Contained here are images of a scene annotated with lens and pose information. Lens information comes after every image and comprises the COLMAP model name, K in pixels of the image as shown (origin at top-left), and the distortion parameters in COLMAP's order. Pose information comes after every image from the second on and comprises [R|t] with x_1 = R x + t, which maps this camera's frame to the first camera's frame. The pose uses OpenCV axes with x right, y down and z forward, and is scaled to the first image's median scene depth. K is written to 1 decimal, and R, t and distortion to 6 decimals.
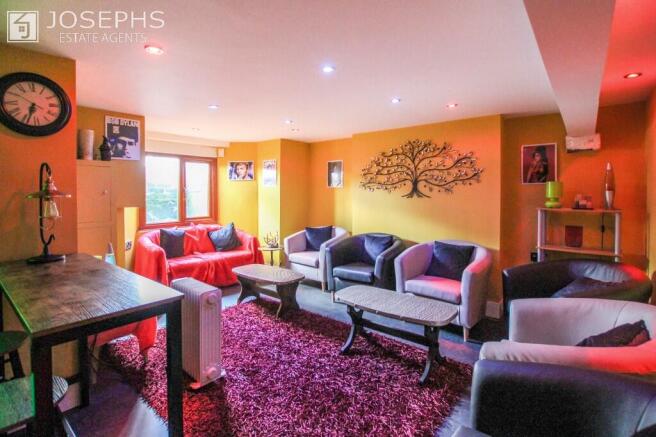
lens RADIAL K [[312.0, 0, 328.0], [0, 312.0, 218.5], [0, 0, 1]] dist [-0.033369, 0.000468]
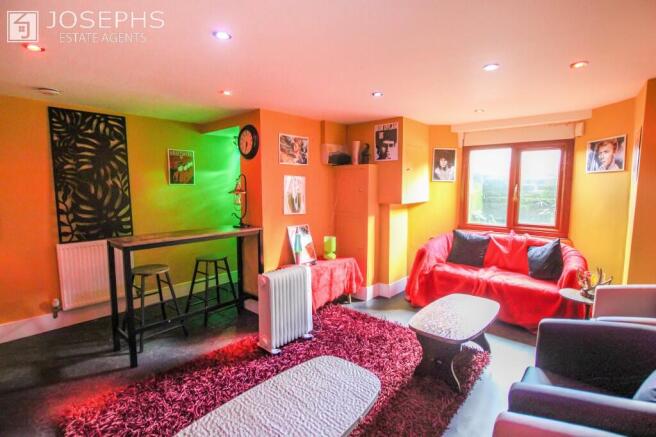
lens RADIAL K [[312.0, 0, 328.0], [0, 312.0, 218.5], [0, 0, 1]] dist [-0.033369, 0.000468]
pose [[-0.027514, 0.104753, -0.994118, 0.327018], [-0.085995, 0.990559, 0.106758, -0.056808], [0.995916, 0.088427, -0.018246, 0.546661]]
